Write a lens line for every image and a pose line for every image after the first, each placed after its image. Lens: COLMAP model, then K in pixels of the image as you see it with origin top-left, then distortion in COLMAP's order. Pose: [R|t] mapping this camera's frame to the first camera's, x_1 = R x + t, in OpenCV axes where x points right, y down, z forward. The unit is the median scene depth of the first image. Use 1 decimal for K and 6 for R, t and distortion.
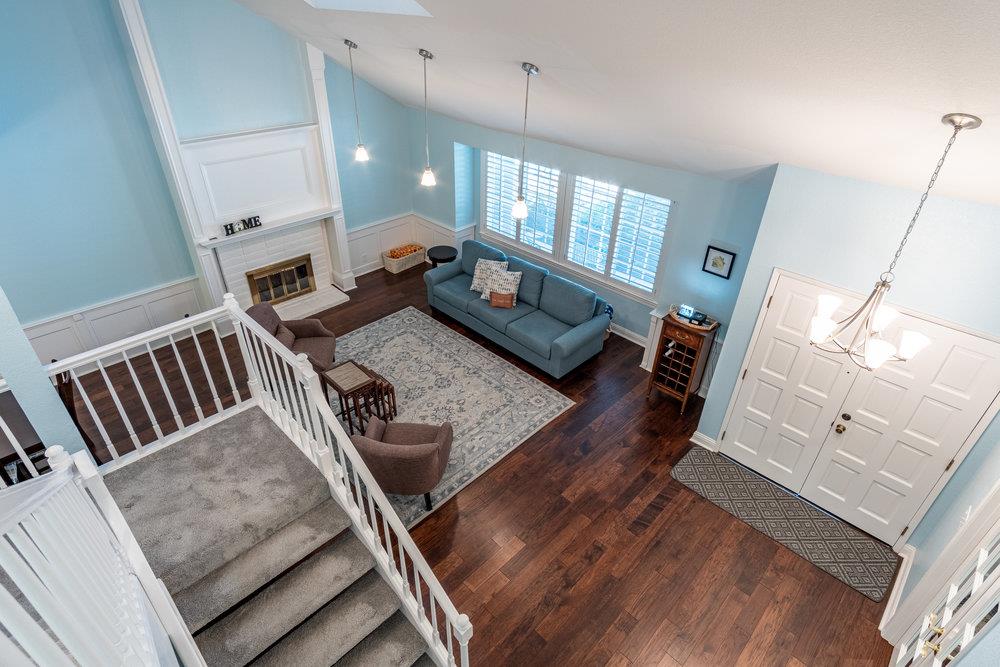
lens RADIAL K [[525.1, 0, 496.9], [0, 525.1, 329.5], [0, 0, 1]] dist [-0.000775, 0.002774]
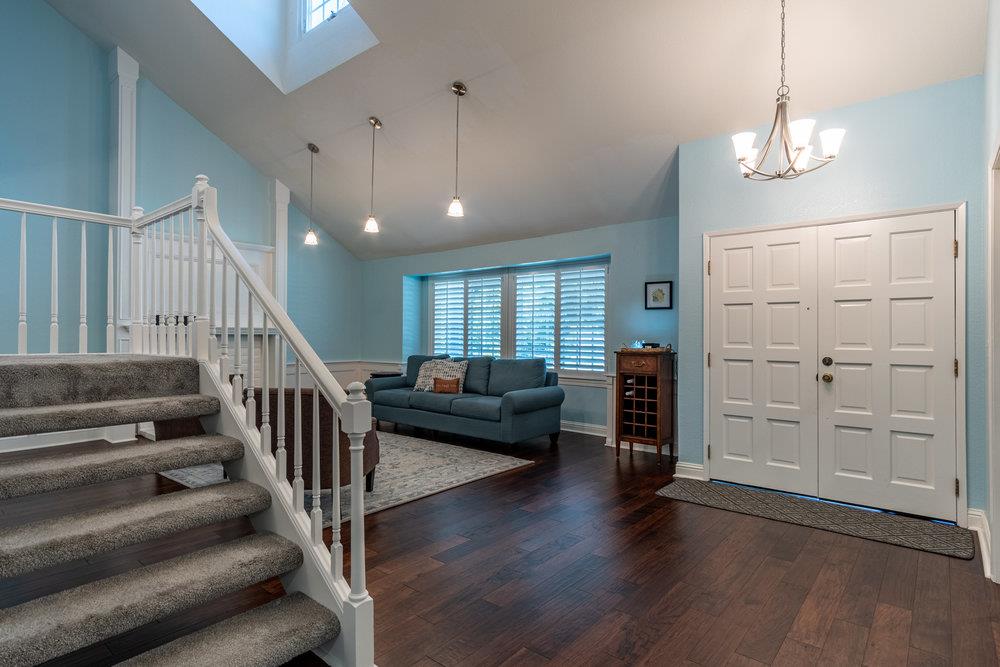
lens RADIAL K [[525.1, 0, 496.9], [0, 525.1, 329.5], [0, 0, 1]] dist [-0.000775, 0.002774]
pose [[0.996781, -0.017433, 0.078260, 0.025365], [0.057104, 0.839527, -0.540310, 0.349014], [-0.056282, 0.543039, 0.837819, 0.159896]]
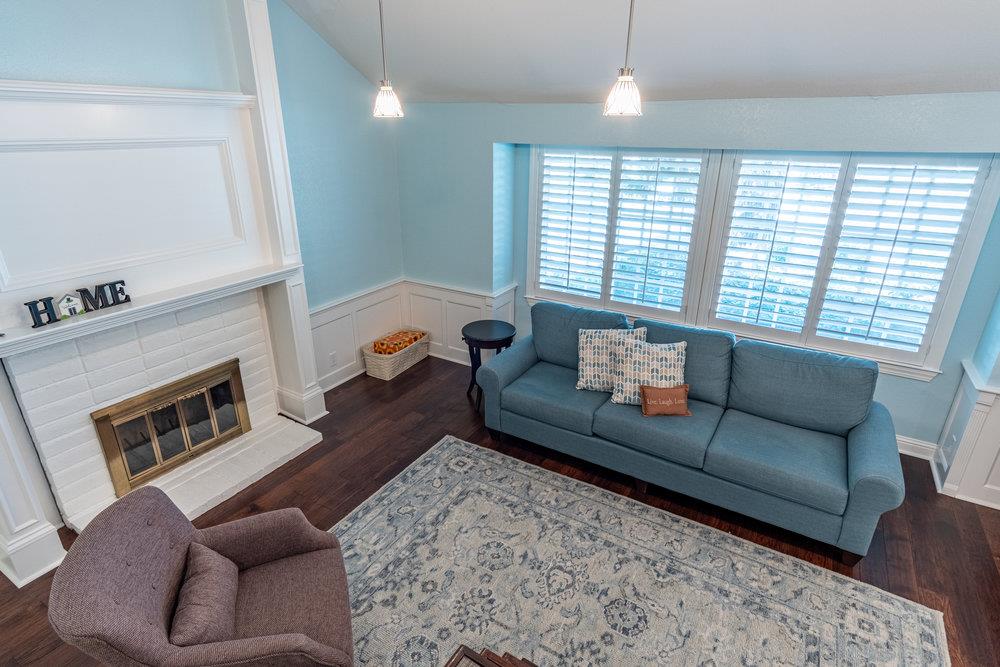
lens RADIAL K [[525.1, 0, 496.9], [0, 525.1, 329.5], [0, 0, 1]] dist [-0.000775, 0.002774]
pose [[0.974321, -0.100833, 0.201322, -0.231820], [0.137218, 0.974807, -0.175846, -0.053331], [-0.178519, 0.198956, 0.963612, 0.508010]]
